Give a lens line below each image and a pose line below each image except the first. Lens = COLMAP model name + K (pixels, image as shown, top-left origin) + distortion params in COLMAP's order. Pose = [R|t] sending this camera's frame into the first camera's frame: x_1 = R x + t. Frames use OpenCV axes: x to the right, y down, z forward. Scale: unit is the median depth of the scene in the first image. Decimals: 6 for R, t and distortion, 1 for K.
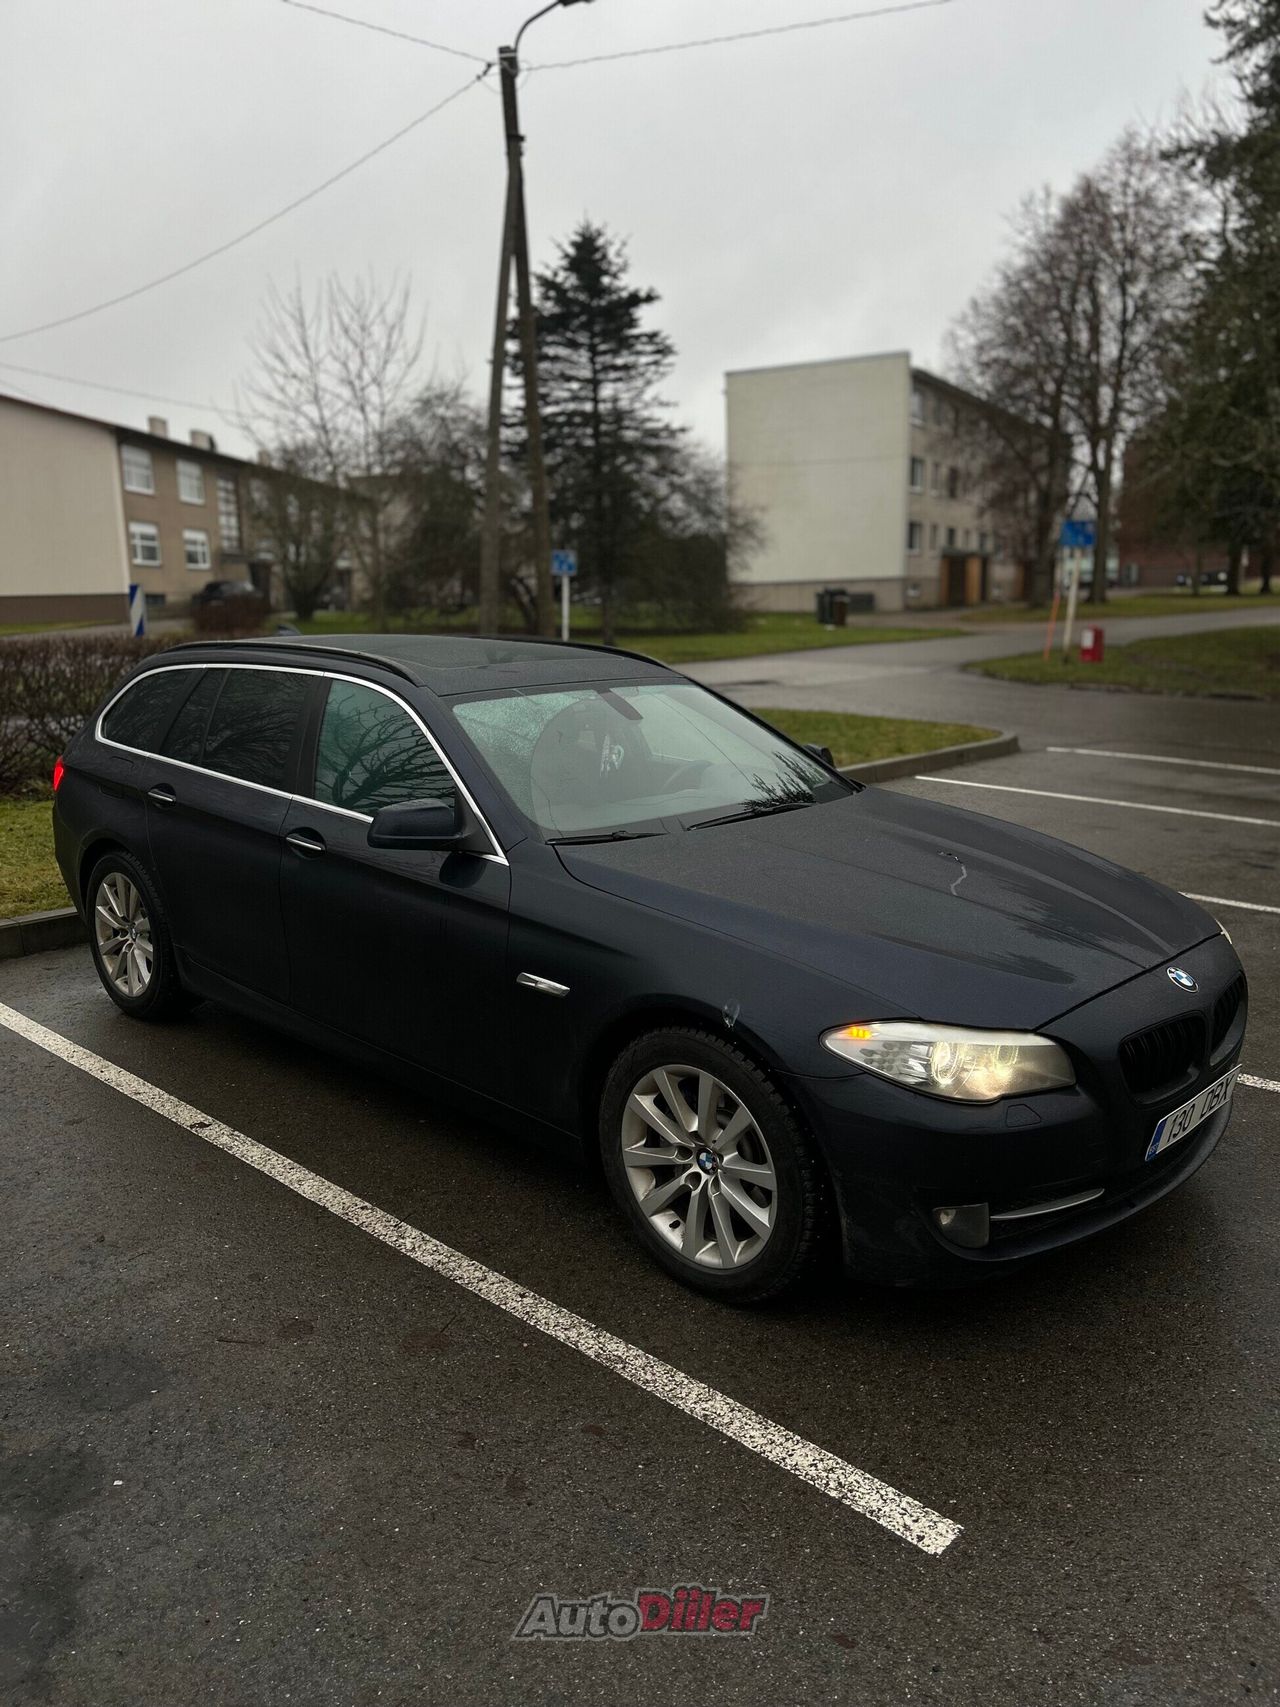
lens RADIAL K [[1307.2, 0, 639.0], [0, 1307.2, 855.5], [0, 0, 1]] dist [-0.006784, -0.007628]
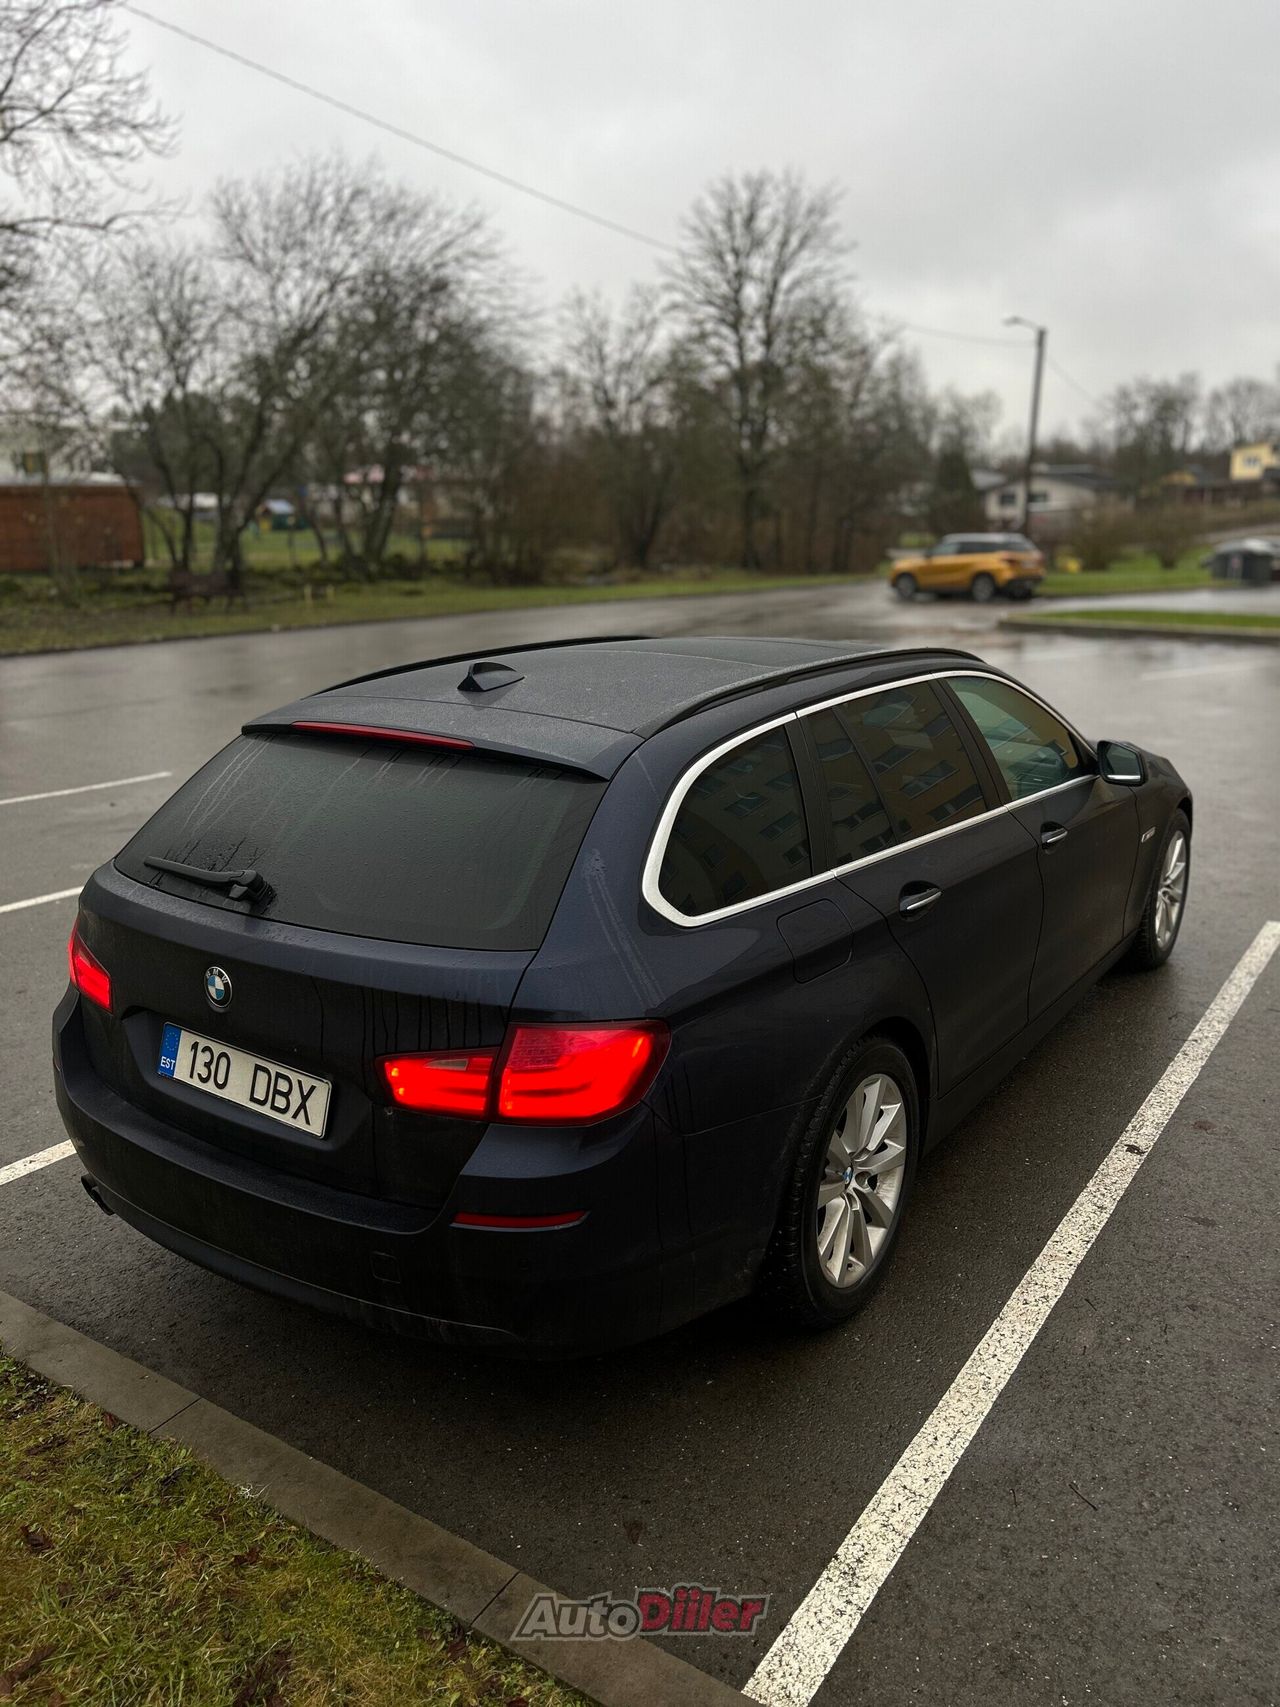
lens RADIAL K [[1307.2, 0, 644.6], [0, 1307.2, 851.6], [0, 0, 1]] dist [-0.006784, -0.007628]
pose [[-0.157765, -0.232988, 0.959597, -1.116344], [0.229258, 0.936573, 0.265089, -0.317294], [-0.960495, 0.261817, -0.094344, 1.356549]]
